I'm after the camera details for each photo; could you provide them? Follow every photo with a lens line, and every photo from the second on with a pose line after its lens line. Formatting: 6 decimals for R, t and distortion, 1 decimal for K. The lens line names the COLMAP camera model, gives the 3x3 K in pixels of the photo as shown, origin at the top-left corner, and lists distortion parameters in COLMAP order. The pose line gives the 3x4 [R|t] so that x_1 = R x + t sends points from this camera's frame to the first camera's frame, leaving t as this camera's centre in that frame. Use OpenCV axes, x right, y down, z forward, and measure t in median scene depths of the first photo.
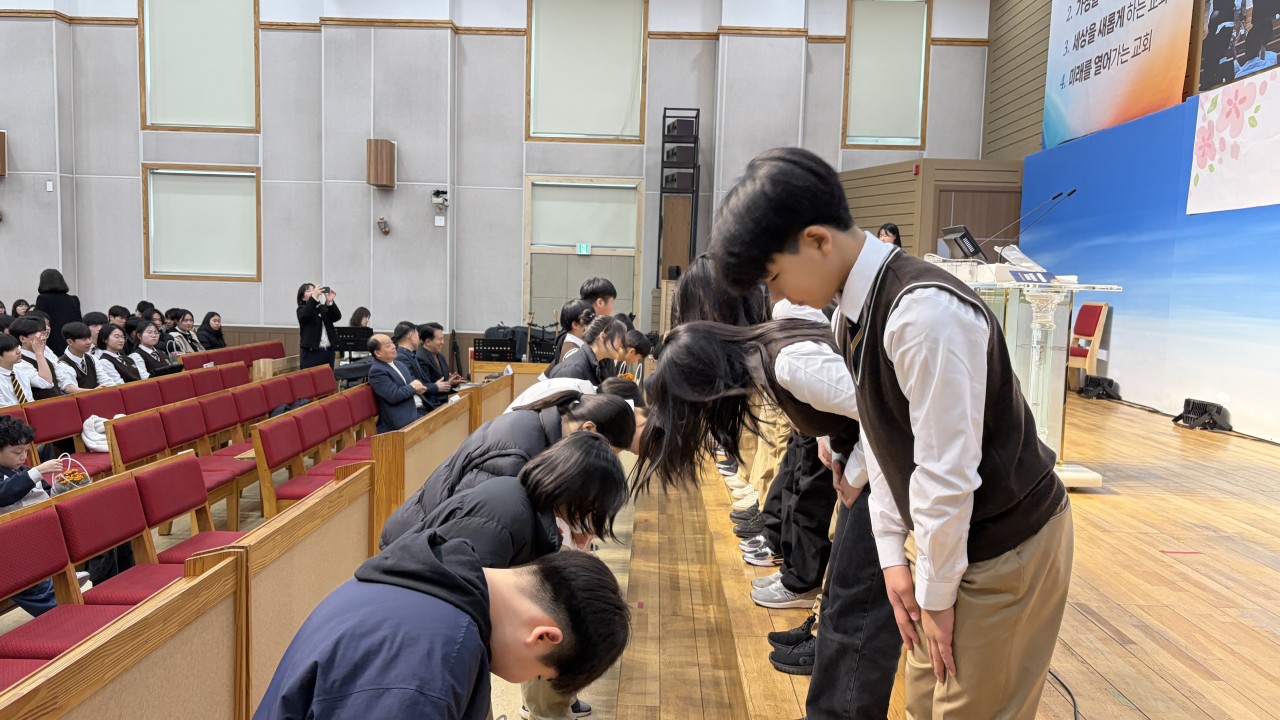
lens RADIAL K [[972.4, 0, 635.6], [0, 972.4, 362.3], [0, 0, 1]] dist [0.023751, -0.007543]
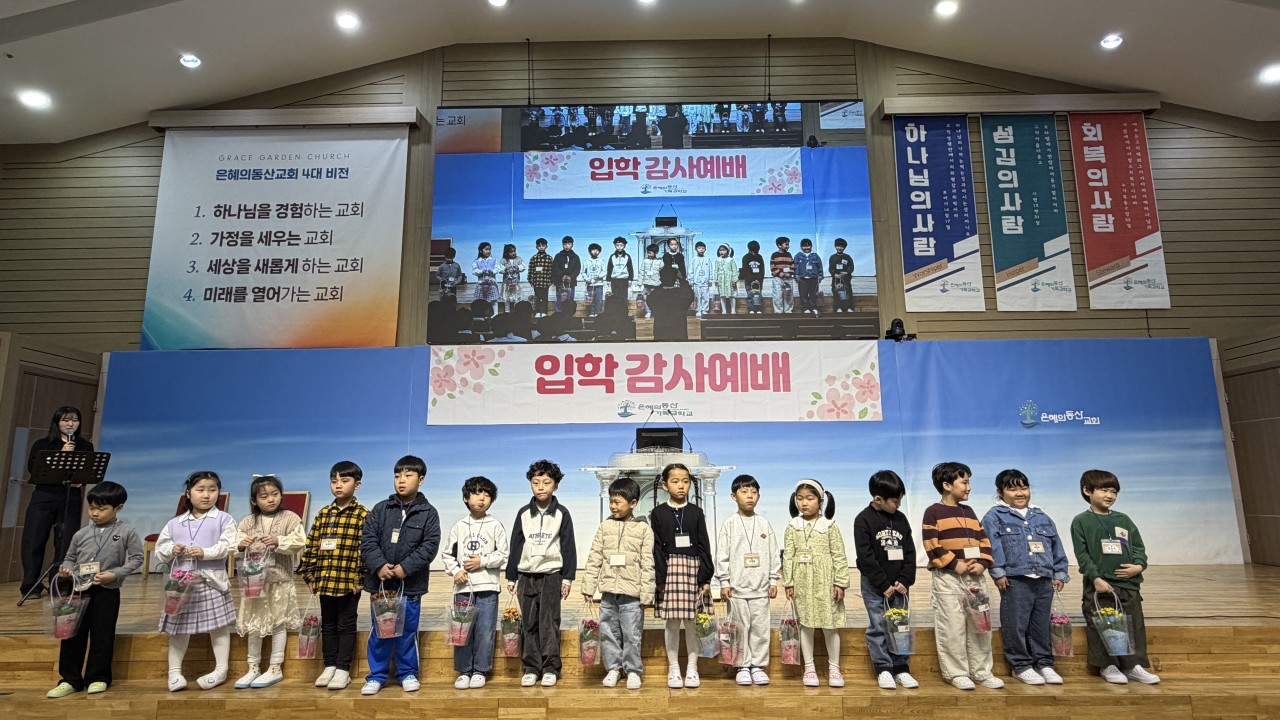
lens RADIAL K [[720.0, 0, 636.9], [0, 720.0, 361.2], [0, 0, 1]] dist [0.001782, 0.000508]
pose [[-0.008954, 0.157786, 0.987433, -0.306762], [0.096333, 0.983016, -0.156206, -0.029387], [-0.995309, 0.093724, -0.024001, 0.434842]]
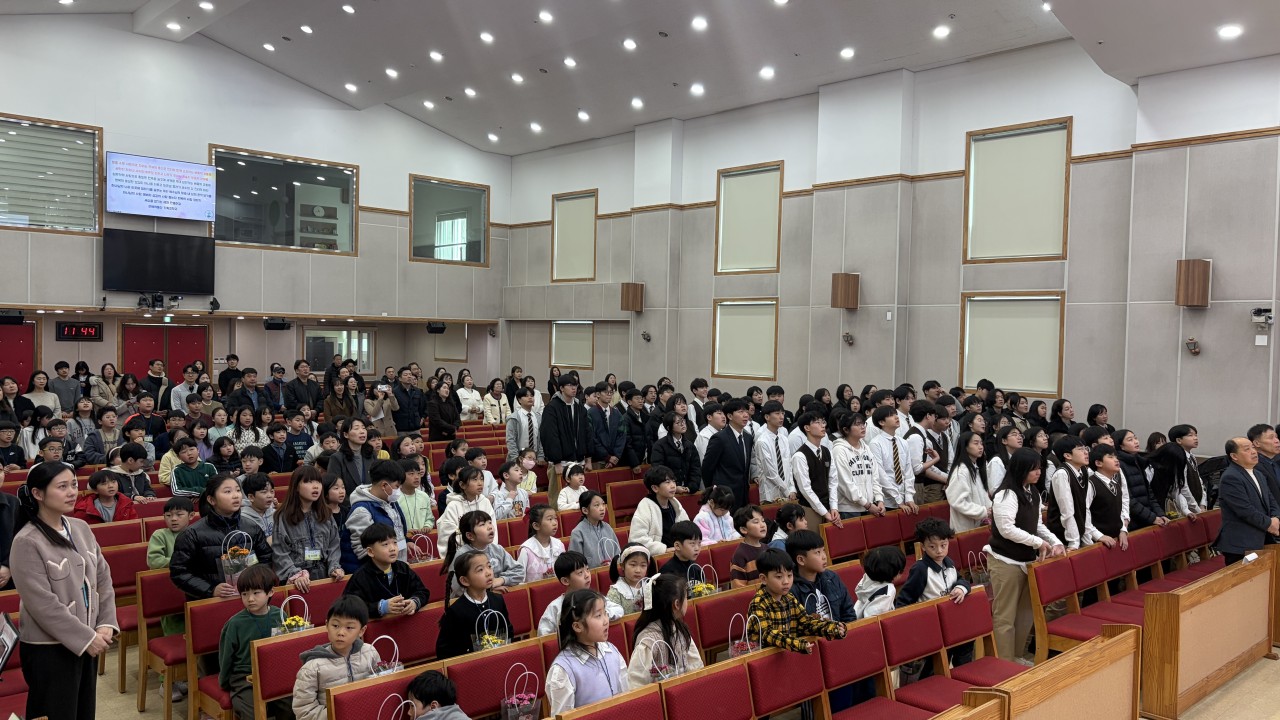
lens RADIAL K [[972.4, 0, 635.6], [0, 972.4, 362.3], [0, 0, 1]] dist [0.023751, -0.007543]
pose [[0.704668, 0.007656, -0.709496, 0.041795], [-0.065362, 0.996390, -0.054166, -0.037026], [0.706521, 0.084543, 0.702624, -0.071952]]
